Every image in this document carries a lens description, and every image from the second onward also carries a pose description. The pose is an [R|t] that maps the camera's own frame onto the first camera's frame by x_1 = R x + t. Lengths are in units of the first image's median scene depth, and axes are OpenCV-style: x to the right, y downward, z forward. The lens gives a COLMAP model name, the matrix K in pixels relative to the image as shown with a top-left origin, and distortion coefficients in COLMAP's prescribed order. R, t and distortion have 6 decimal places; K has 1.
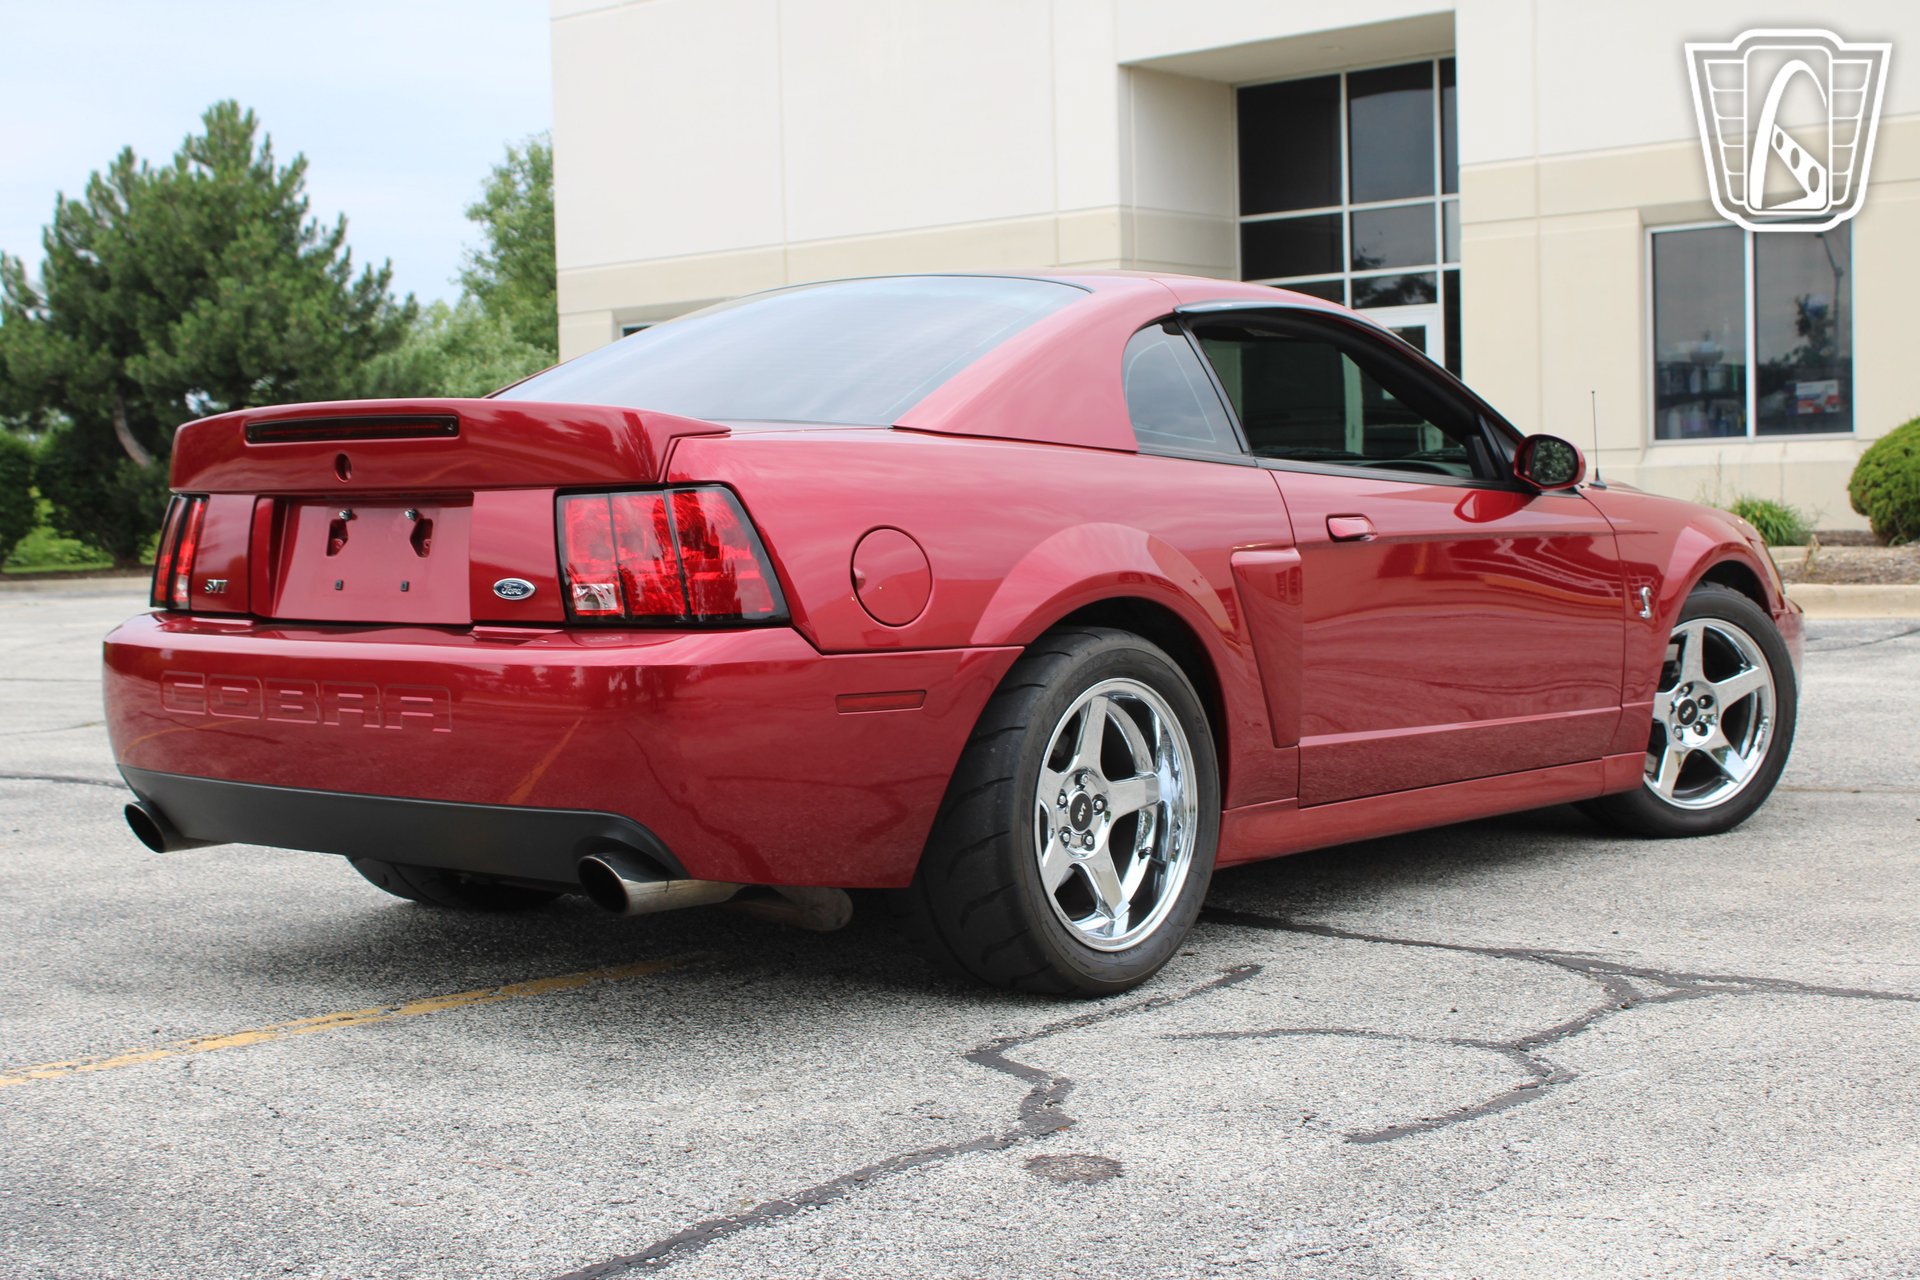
lens RADIAL K [[2674.4, 0, 960.0], [0, 2674.4, 640.0], [0, 0, 1]] dist [-0.040714, 0.024372]
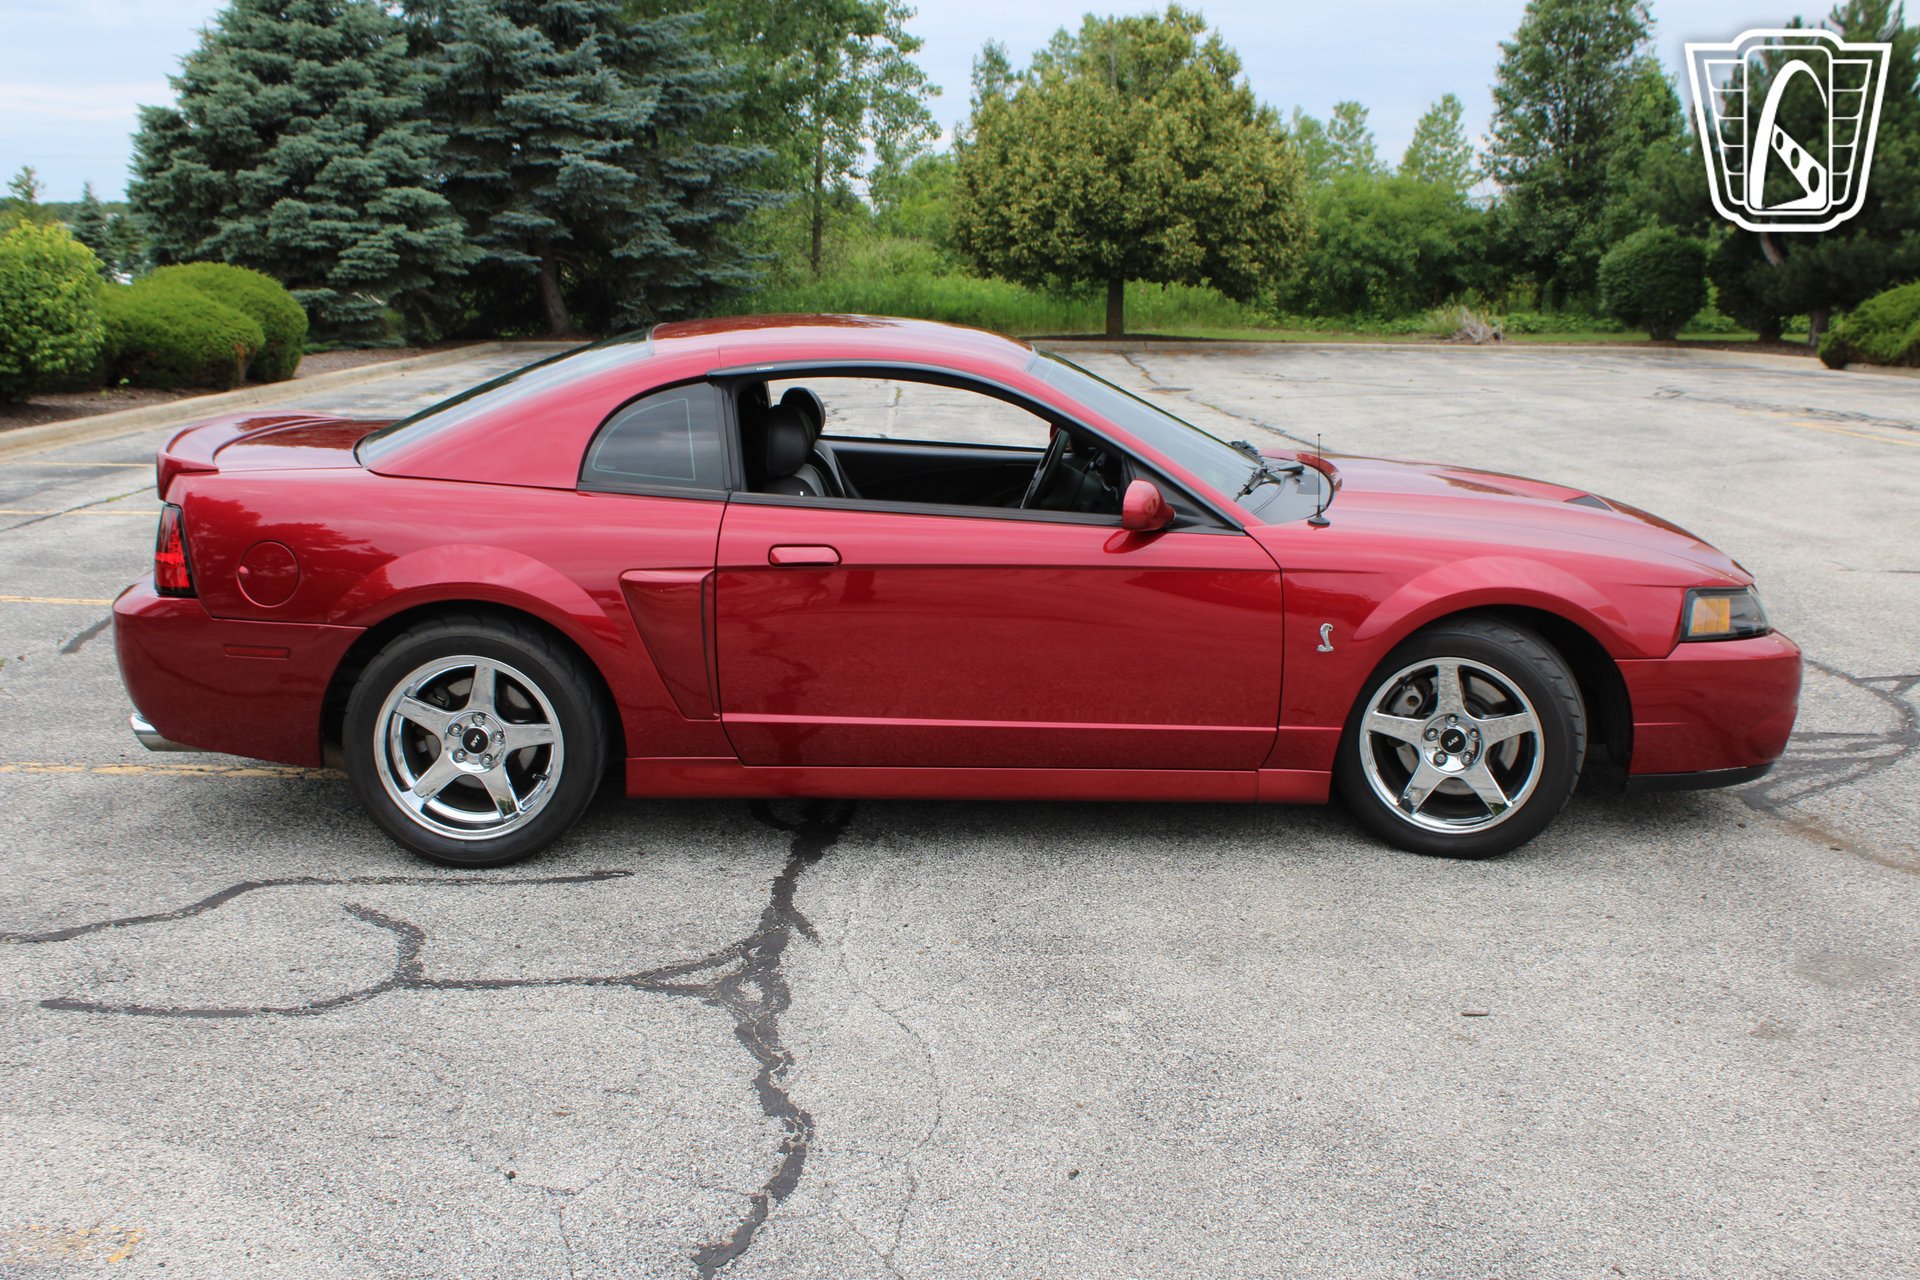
lens RADIAL K [[1927.9, 0, 960.0], [0, 1927.9, 640.0], [0, 0, 1]] dist [-0.126658, 0.135026]
pose [[0.678692, 0.170265, -0.714414, 0.742204], [-0.061521, 0.982517, 0.175716, -0.145697], [0.731842, -0.075305, 0.677301, 0.388699]]
